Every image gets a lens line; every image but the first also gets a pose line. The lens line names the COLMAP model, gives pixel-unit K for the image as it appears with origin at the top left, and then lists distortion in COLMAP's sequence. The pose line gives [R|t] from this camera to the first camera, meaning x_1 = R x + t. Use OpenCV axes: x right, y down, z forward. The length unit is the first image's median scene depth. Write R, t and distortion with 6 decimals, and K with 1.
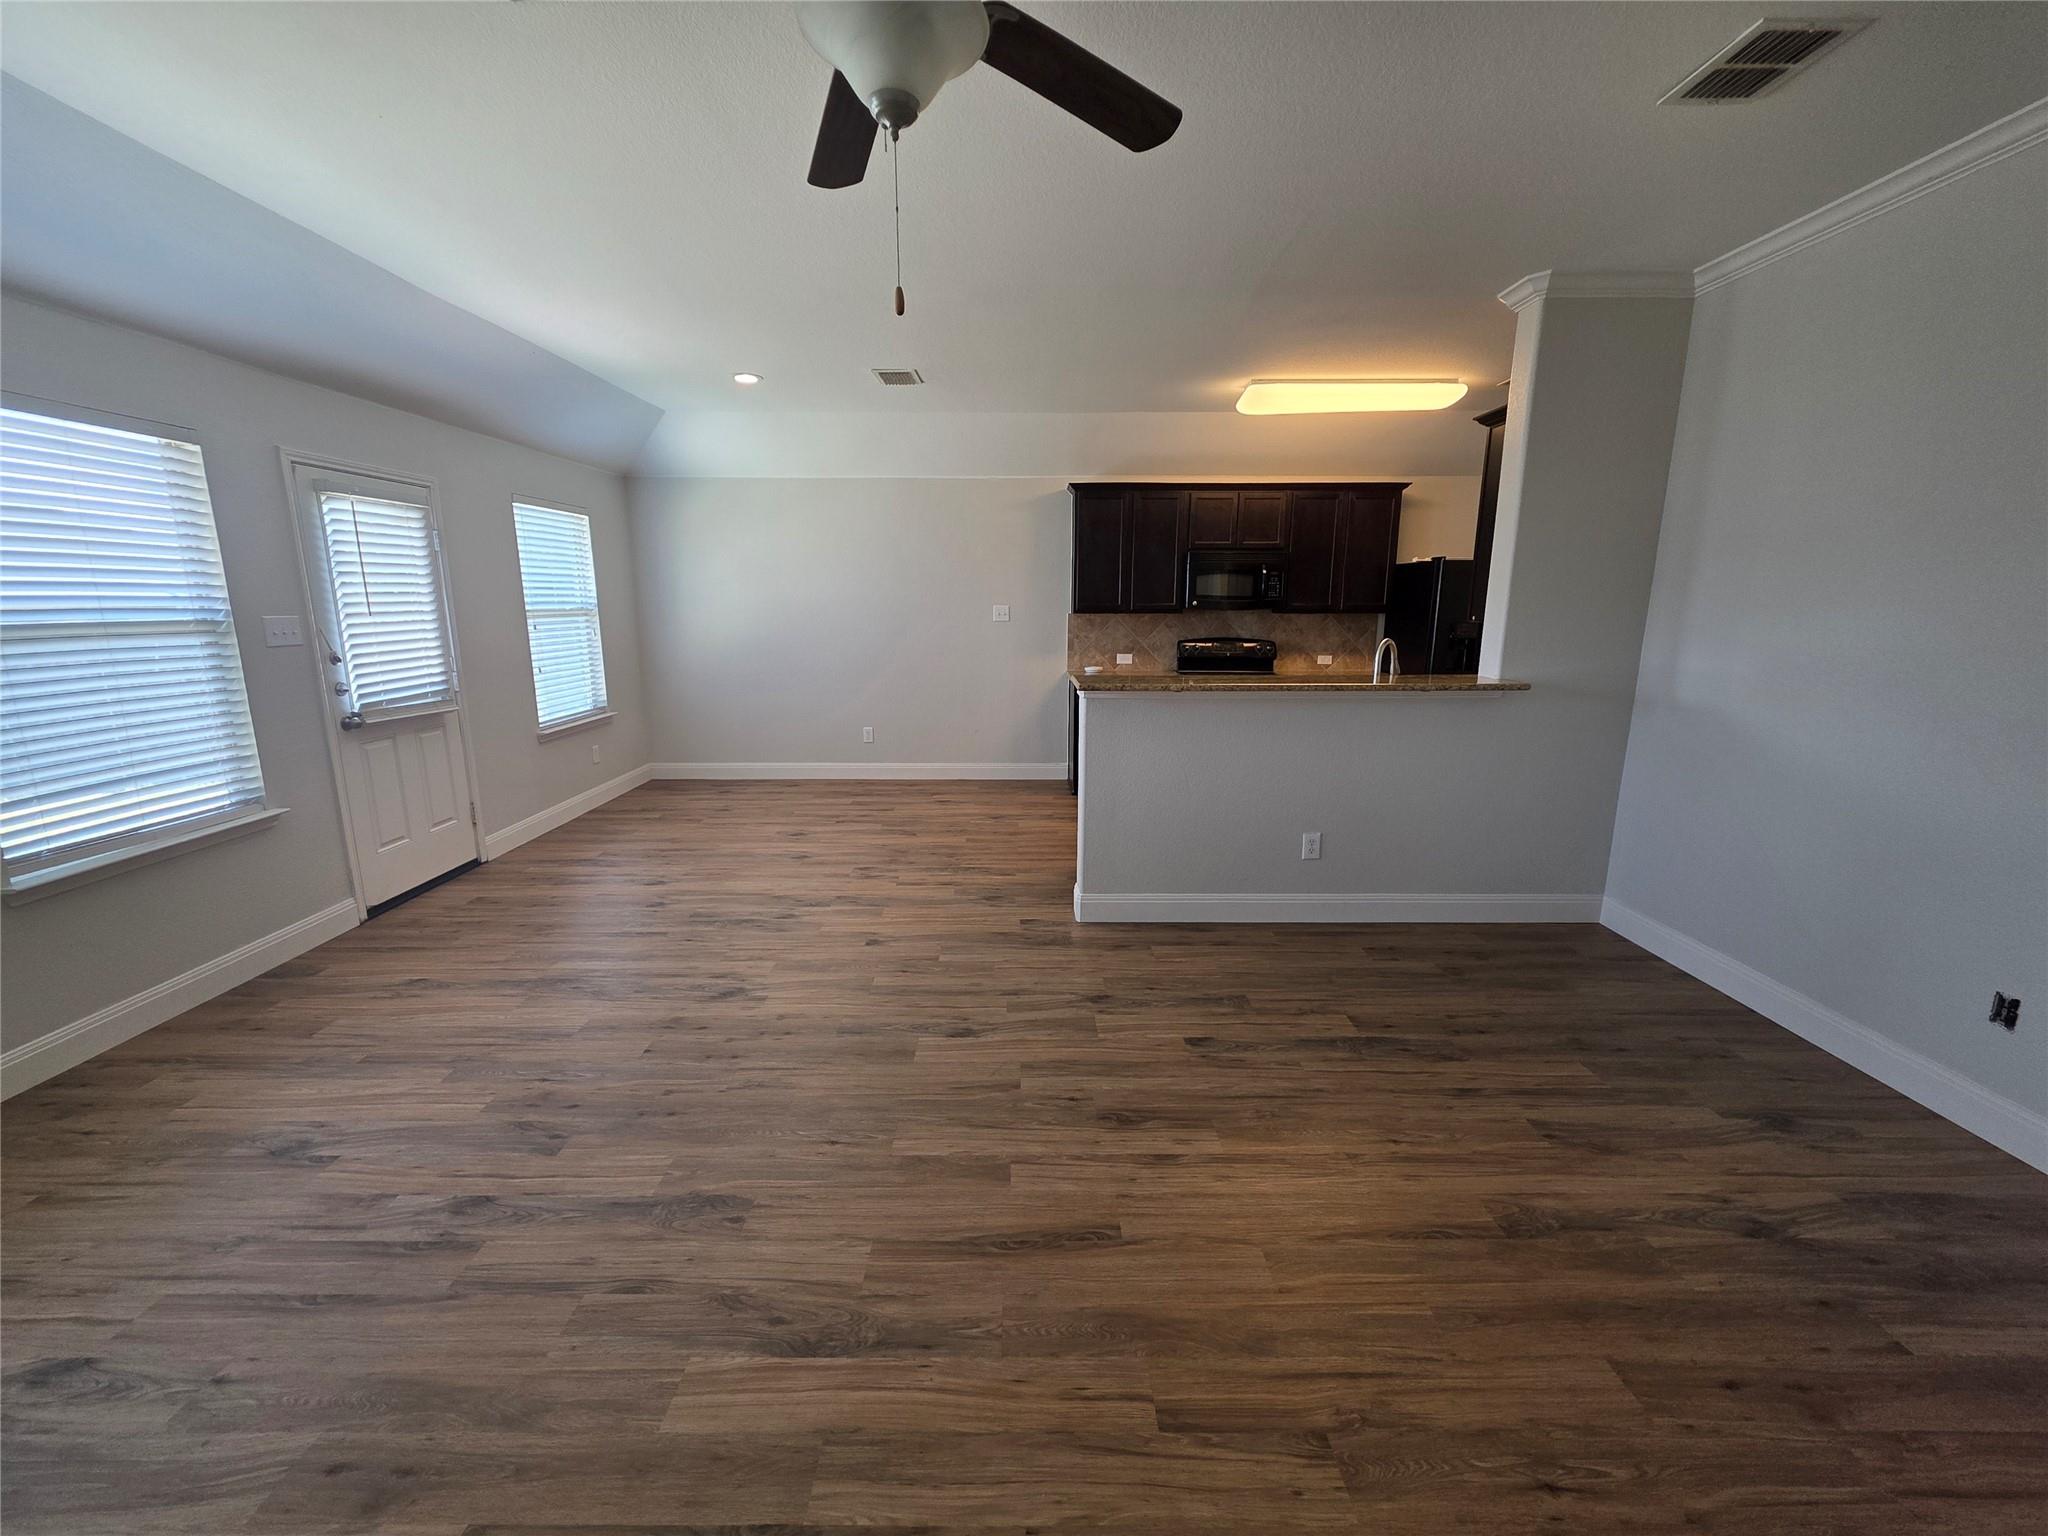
lens RADIAL K [[821.5, 0, 1016.6], [0, 821.5, 767.4], [0, 0, 1]] dist [0.001769, -0.000101]
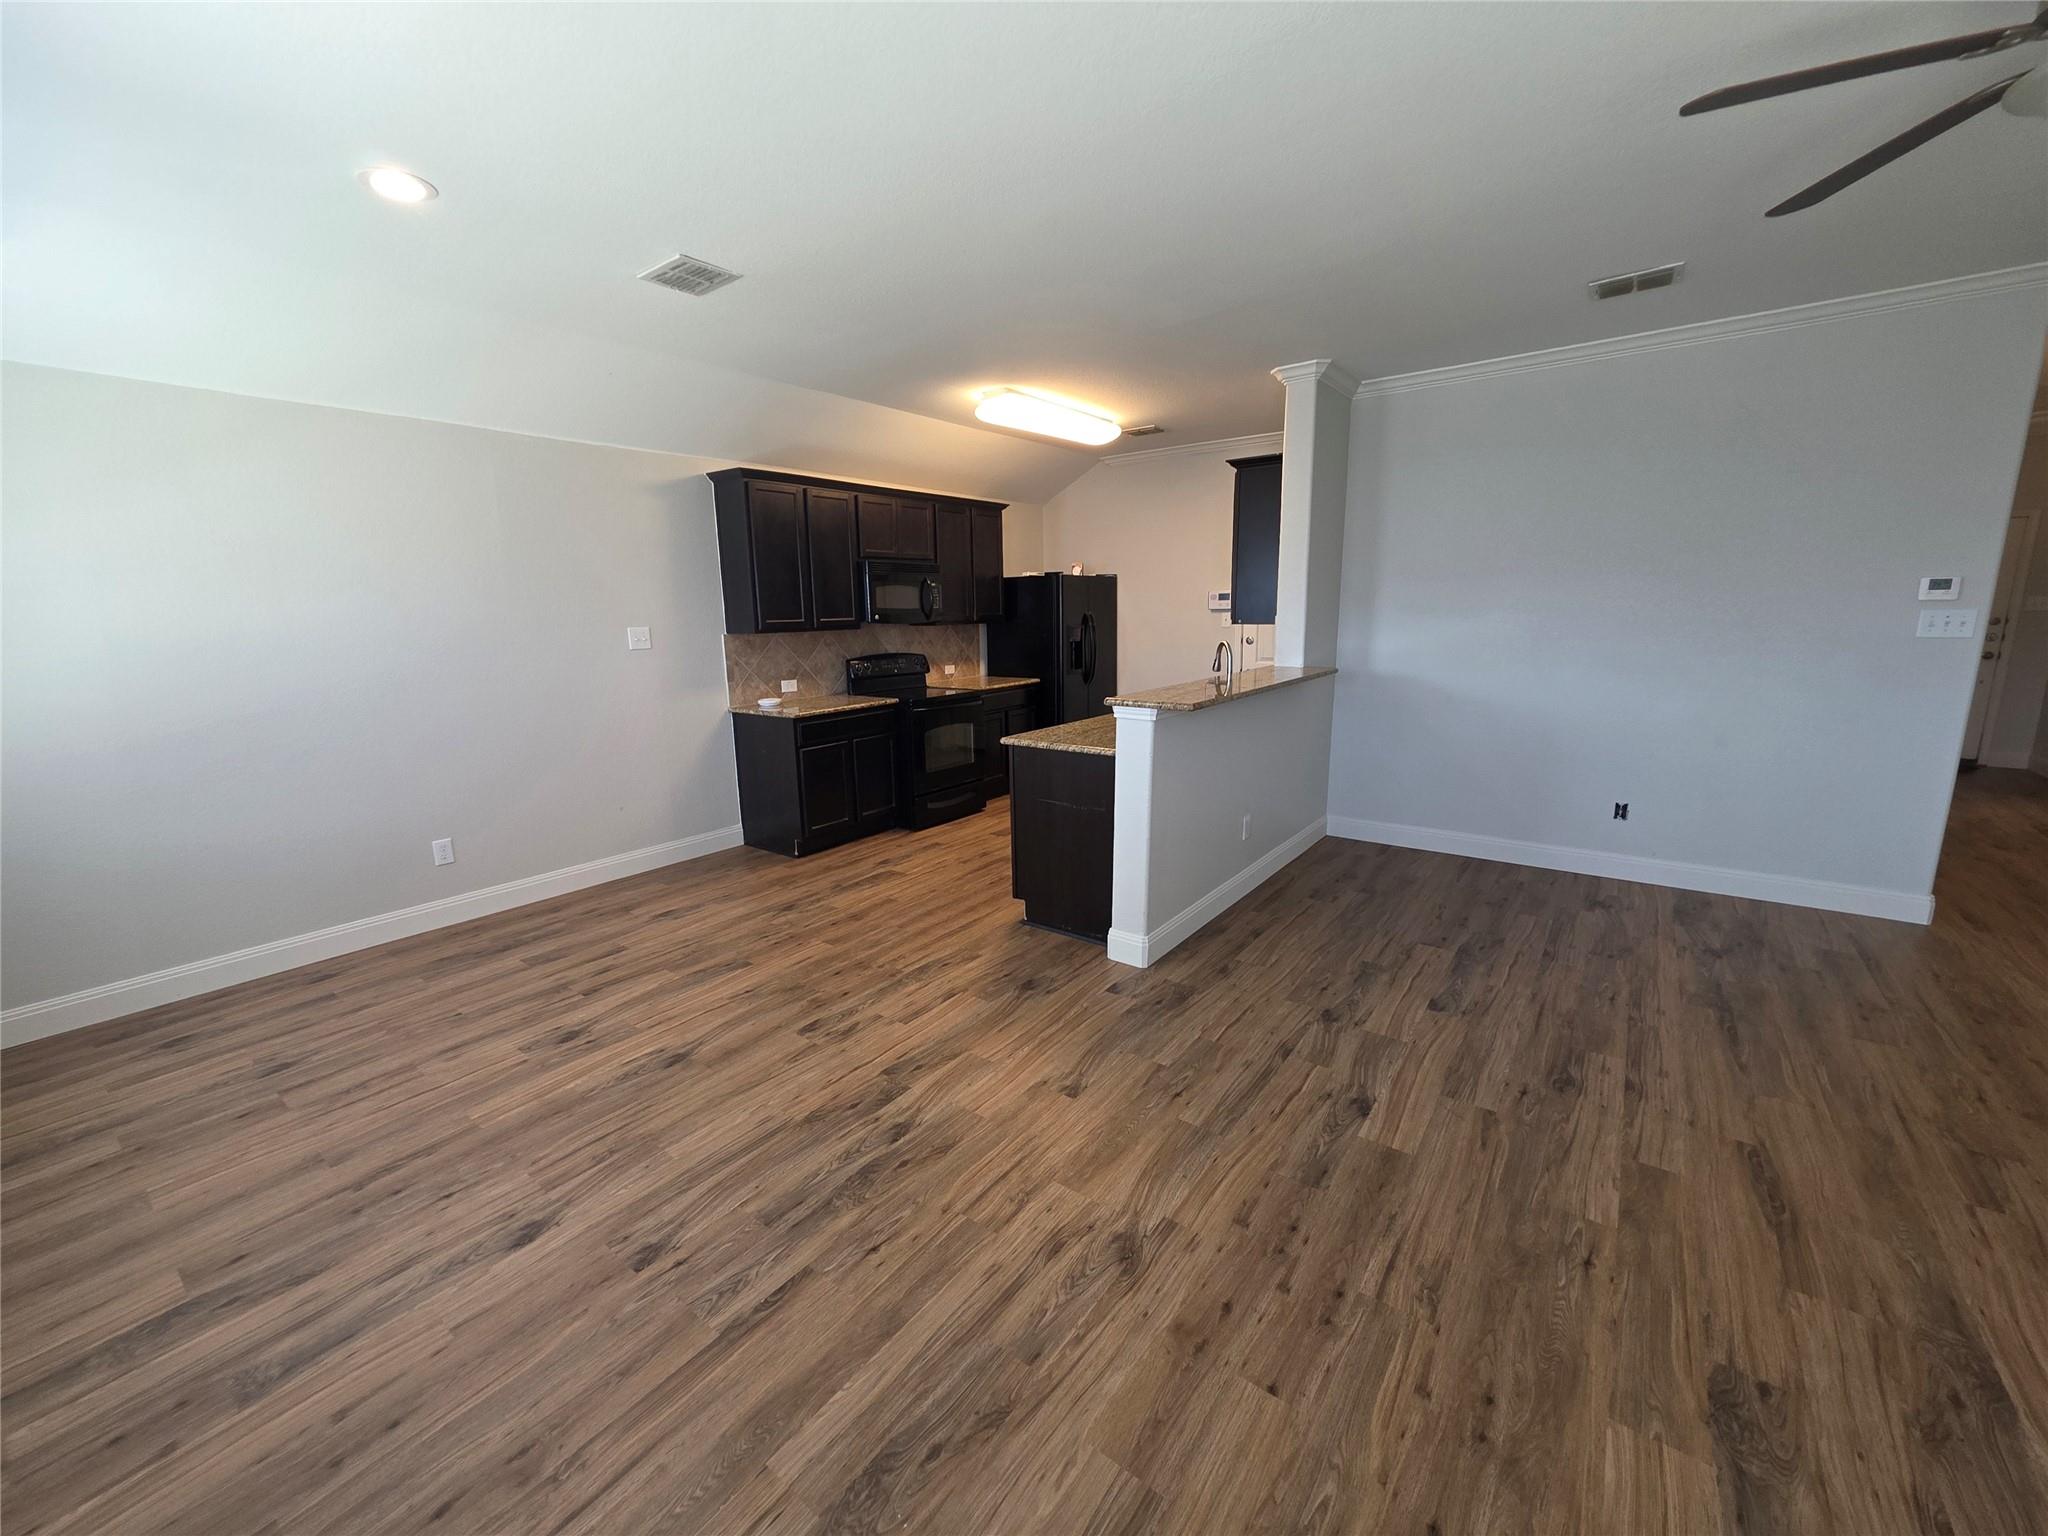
lens RADIAL K [[821.5, 0, 1013.2], [0, 821.5, 767.3], [0, 0, 1]] dist [0.001769, -0.000101]
pose [[0.598785, -0.166693, 0.783370, -0.738490], [0.179559, 0.981143, 0.071527, -0.128892], [-0.780522, 0.097832, 0.617426, 0.578423]]
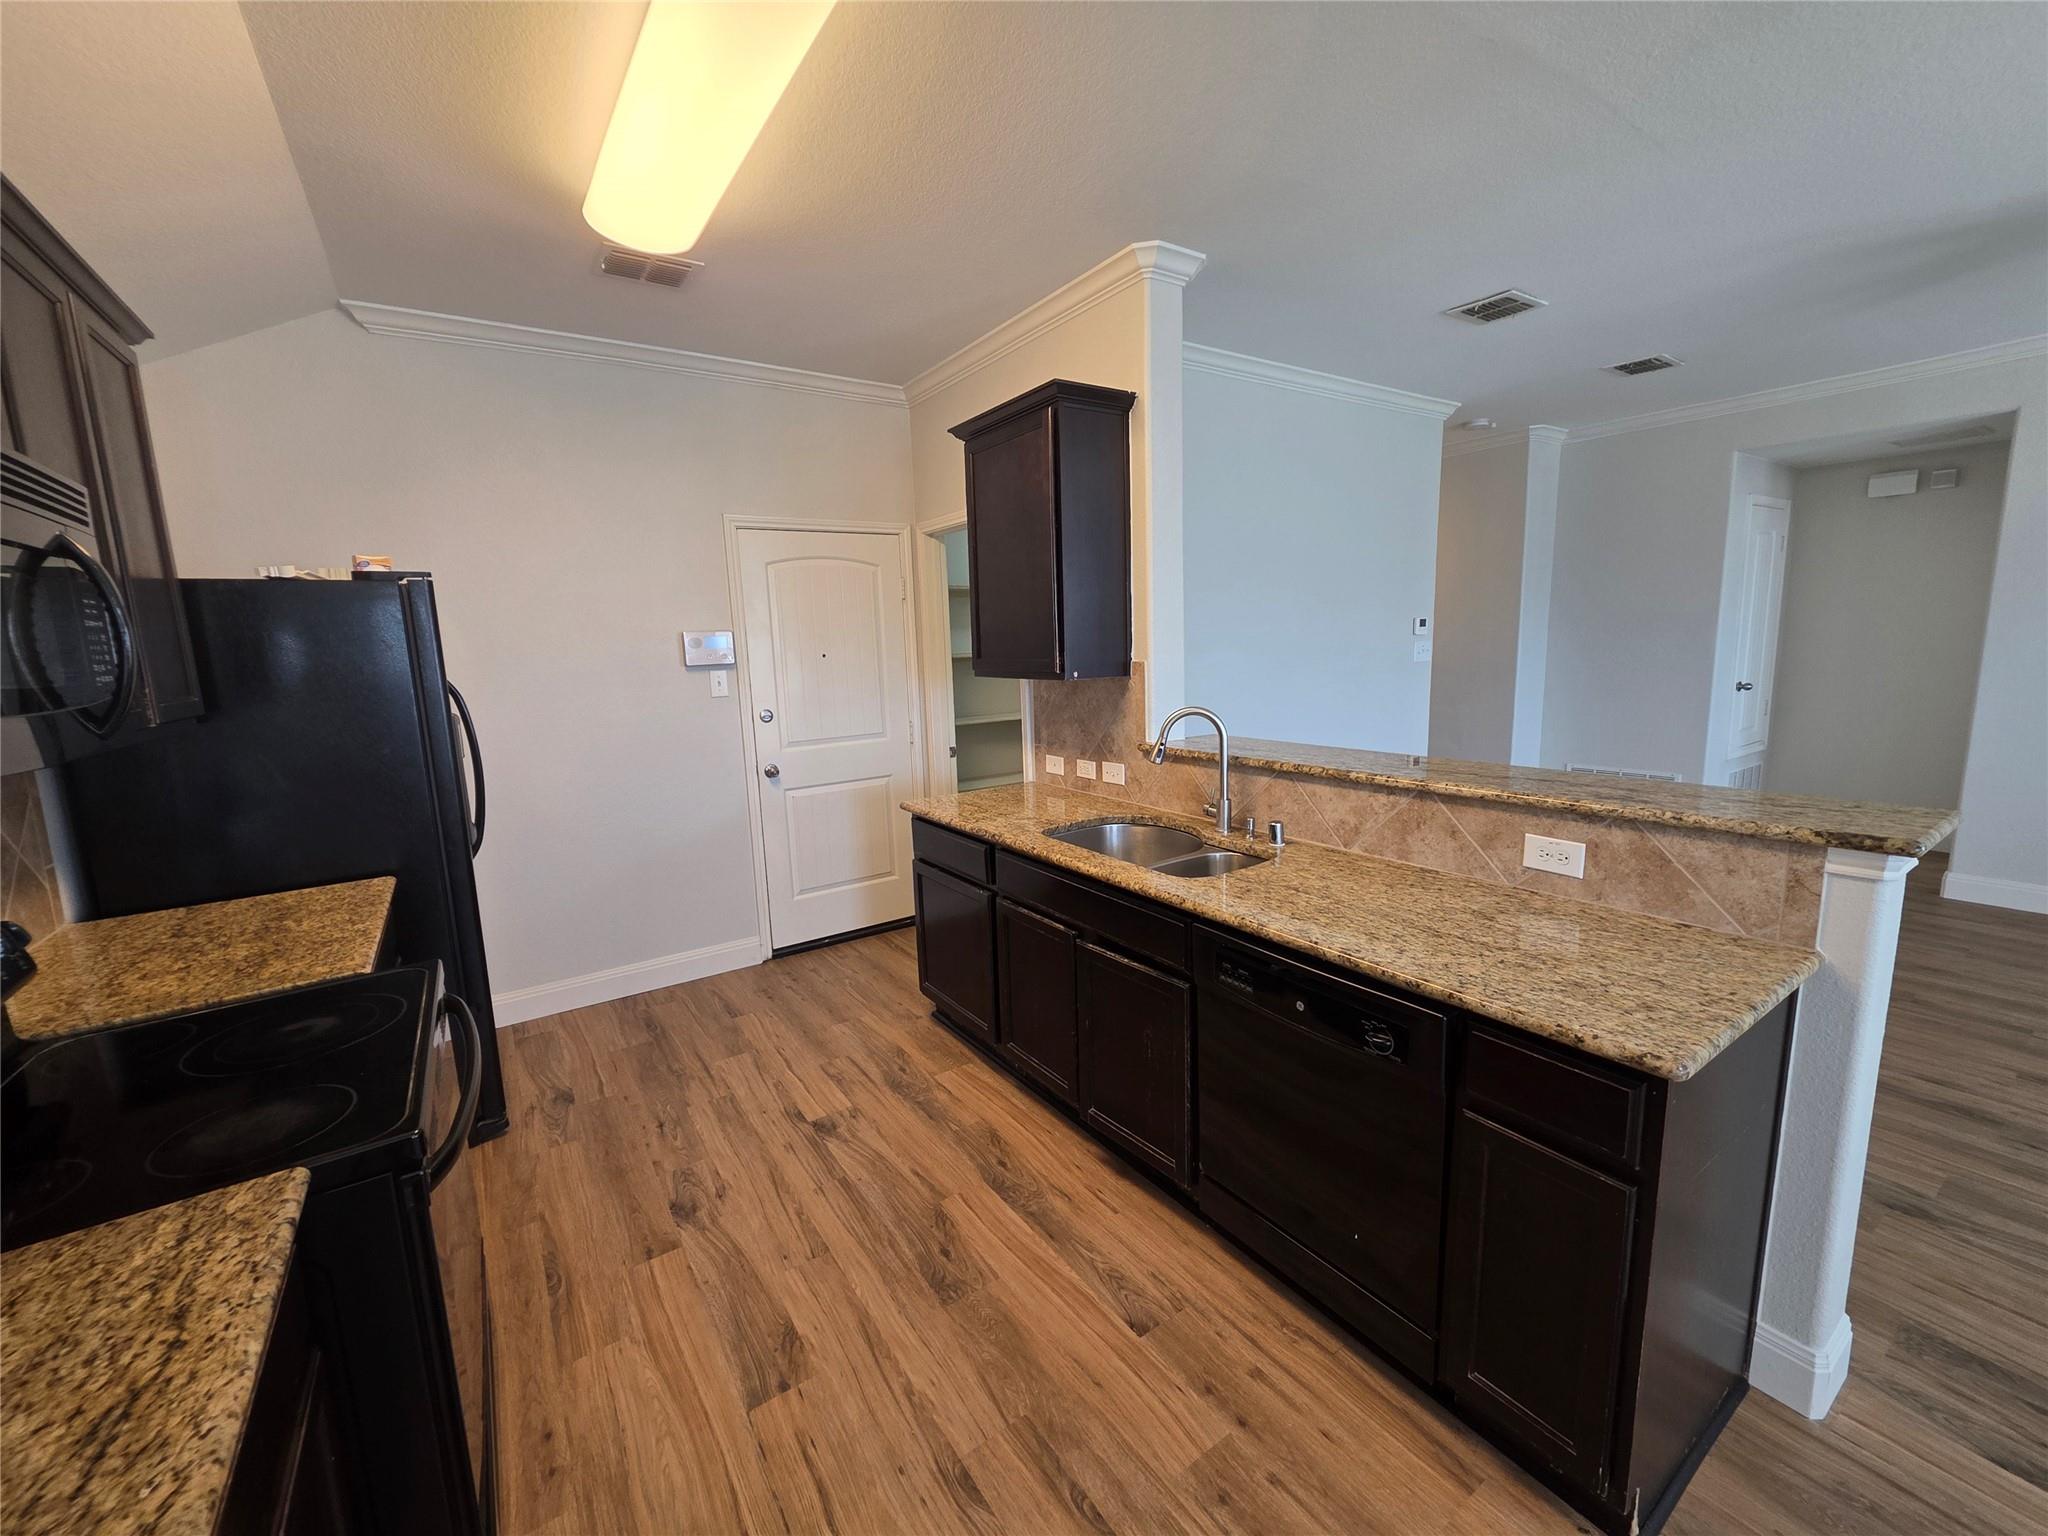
lens RADIAL K [[821.5, 0, 1017.7], [0, 821.5, 764.9], [0, 0, 1]] dist [0.001769, -0.000101]
pose [[-0.568047, -0.105867, 0.816158, 0.002651], [0.202698, 0.943146, 0.263417, -0.339291], [-0.797644, 0.315067, -0.514293, 1.589390]]
